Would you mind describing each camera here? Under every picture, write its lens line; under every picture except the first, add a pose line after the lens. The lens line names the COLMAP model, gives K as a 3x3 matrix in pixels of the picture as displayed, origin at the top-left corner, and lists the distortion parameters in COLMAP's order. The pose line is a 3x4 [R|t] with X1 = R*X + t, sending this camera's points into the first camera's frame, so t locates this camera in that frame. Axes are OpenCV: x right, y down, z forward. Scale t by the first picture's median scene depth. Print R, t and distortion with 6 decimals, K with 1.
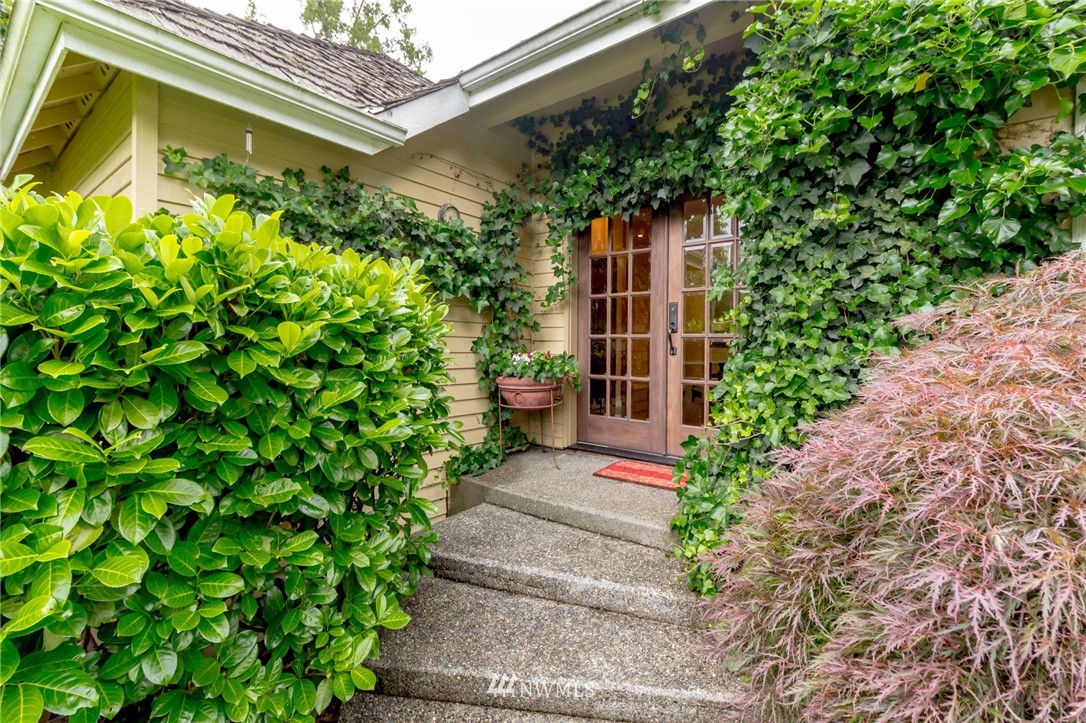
lens RADIAL K [[504.2, 0, 552.1], [0, 504.2, 360.9], [0, 0, 1]] dist [0.000173, 0.000007]
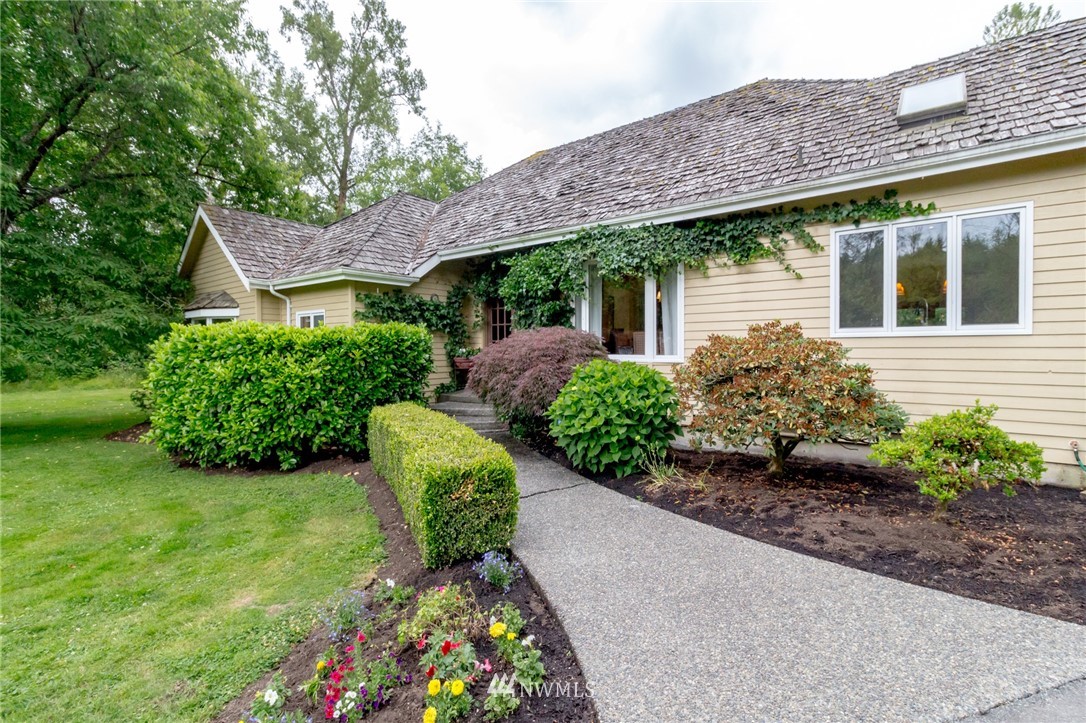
lens RADIAL K [[504.2, 0, 535.0], [0, 504.2, 356.3], [0, 0, 1]] dist [0.000173, 0.000007]
pose [[0.999494, -0.018861, -0.025628, 0.386222], [0.018619, 0.999780, -0.009669, 0.059958], [0.025804, 0.009187, 0.999625, -1.635486]]
